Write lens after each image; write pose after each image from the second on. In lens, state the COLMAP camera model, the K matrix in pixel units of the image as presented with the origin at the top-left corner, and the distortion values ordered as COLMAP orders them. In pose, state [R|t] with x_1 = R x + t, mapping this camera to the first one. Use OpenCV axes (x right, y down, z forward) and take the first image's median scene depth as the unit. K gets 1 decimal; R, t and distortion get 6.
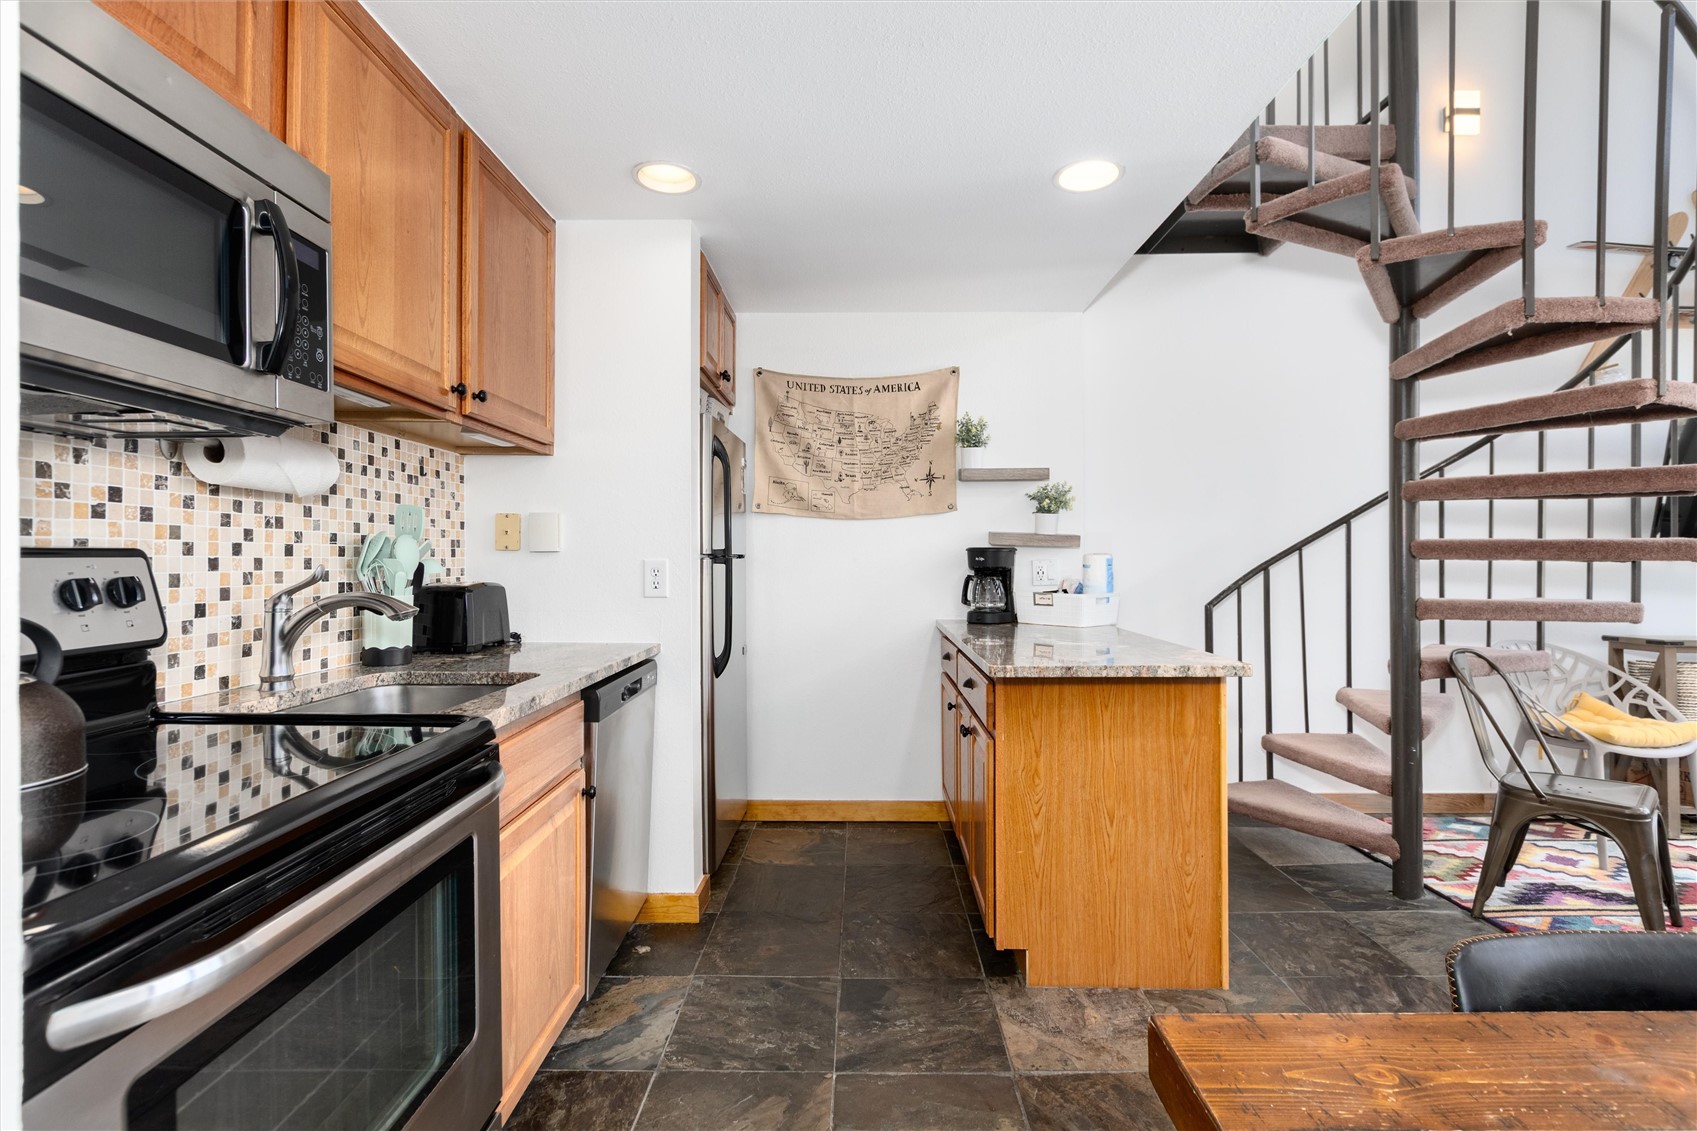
lens RADIAL K [[763.9, 0, 877.9], [0, 763.9, 556.8], [0, 0, 1]] dist [-0.000648, -0.000829]
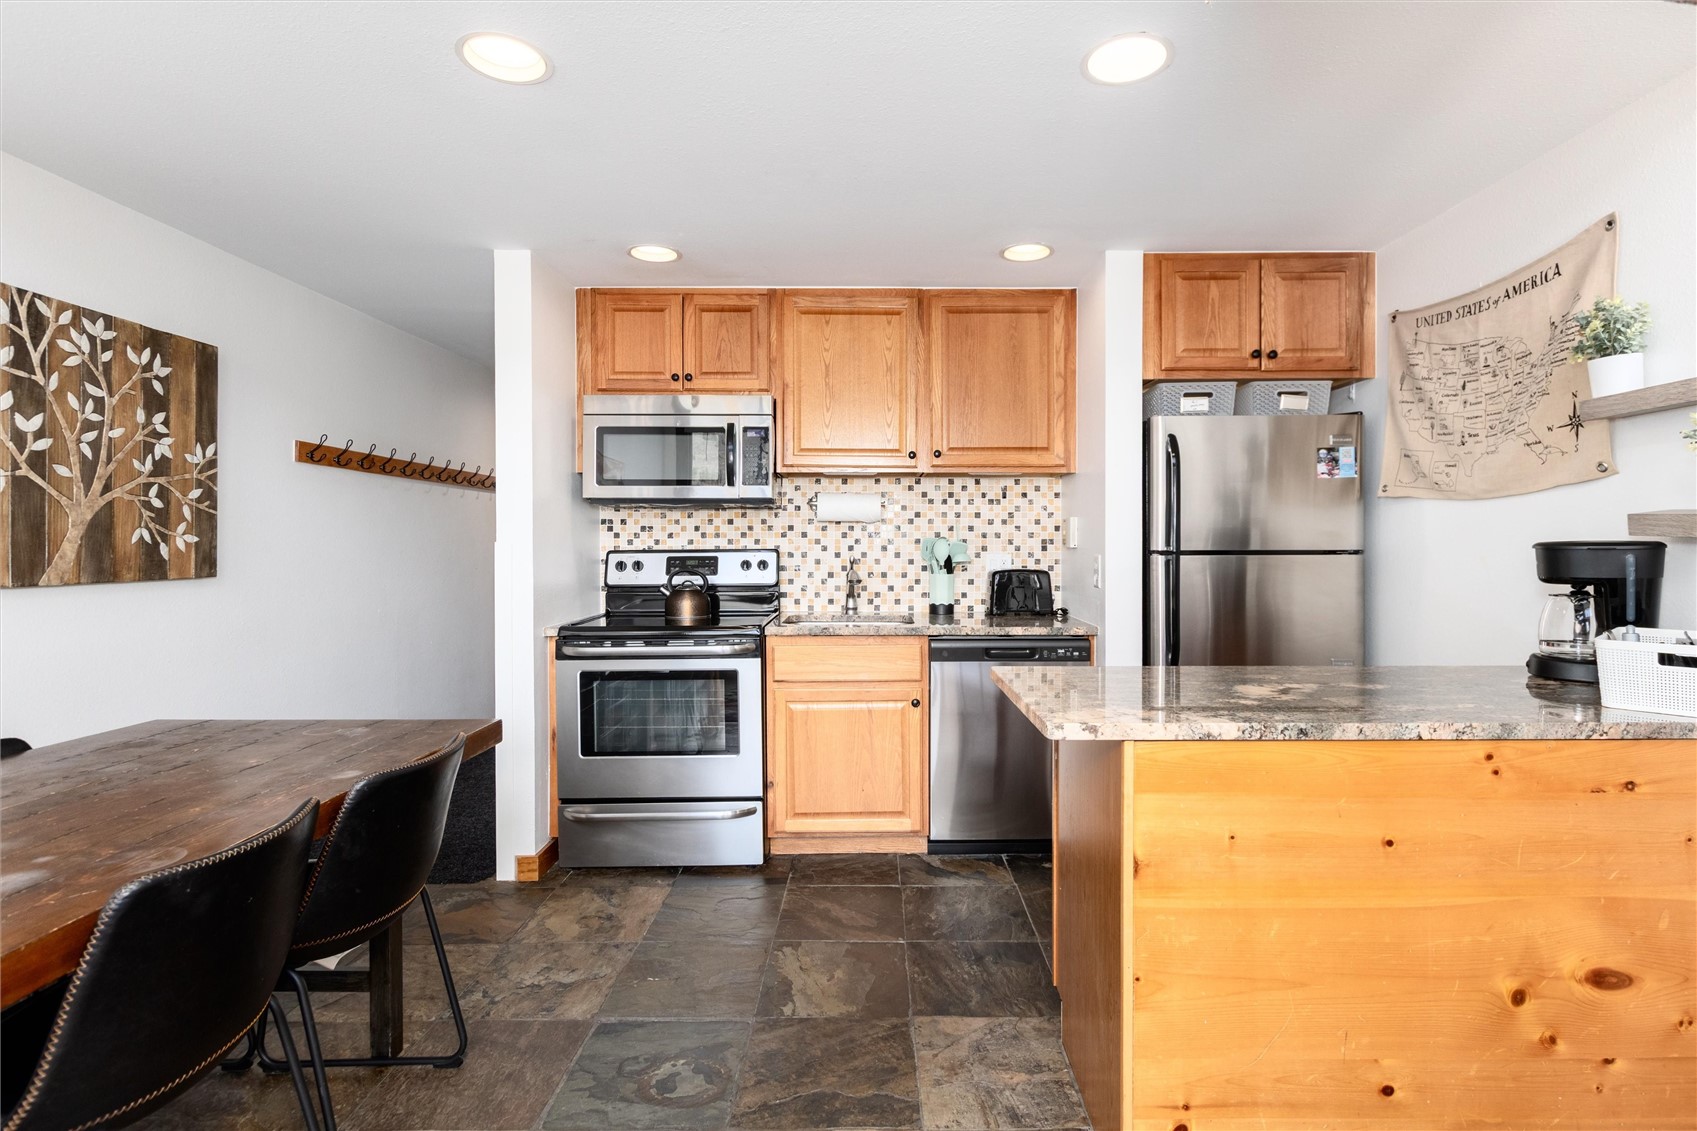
lens RADIAL K [[860.1, 0, 903.9], [0, 860.1, 547.7], [0, 0, 1]] dist [-0.001124, -0.002672]
pose [[0.027086, 0.009318, -0.999590, 1.189487], [0.002752, 0.999952, 0.009396, -0.024658], [0.999629, -0.003005, 0.027059, 0.789630]]
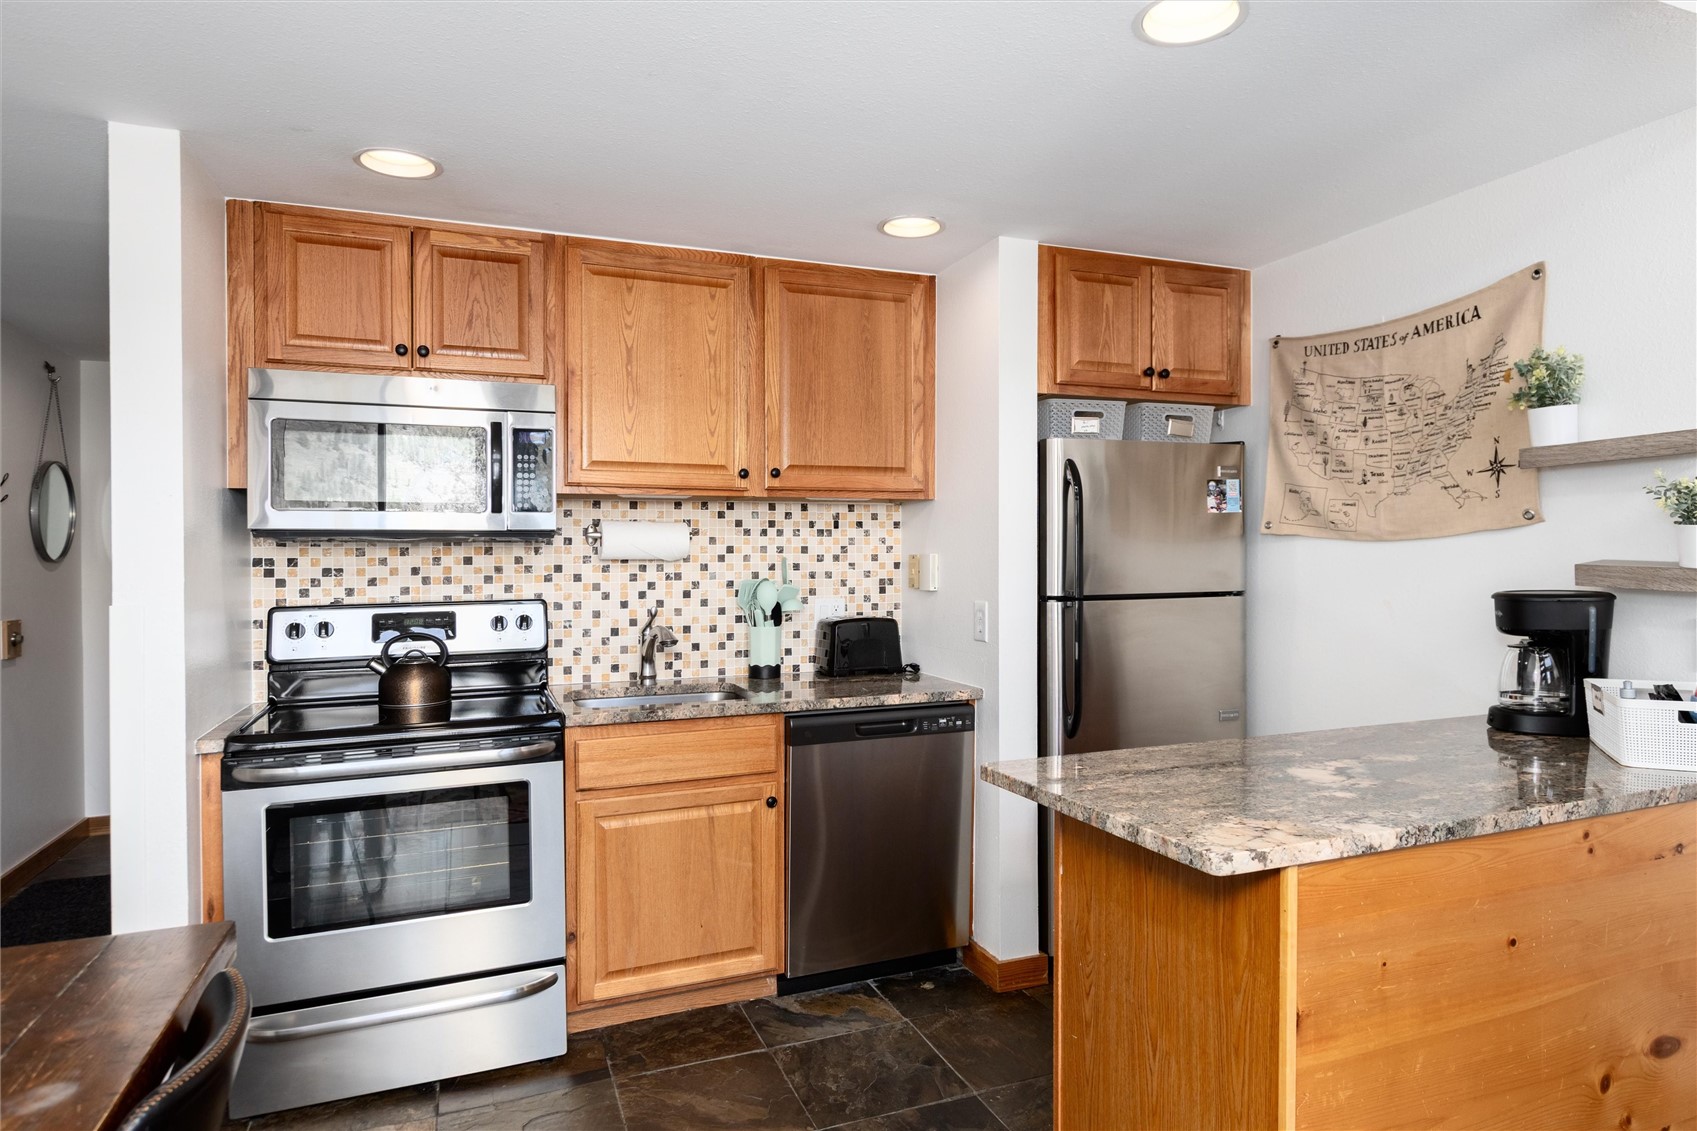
lens RADIAL K [[1009.3, 0, 913.8], [0, 1009.3, 563.6], [0, 0, 1]] dist [-0.004106, -0.000452]
pose [[0.402348, 0.006679, -0.915462, 0.989027], [0.006830, 0.999924, 0.010297, -0.068943], [0.915461, -0.010396, 0.402272, 0.484111]]
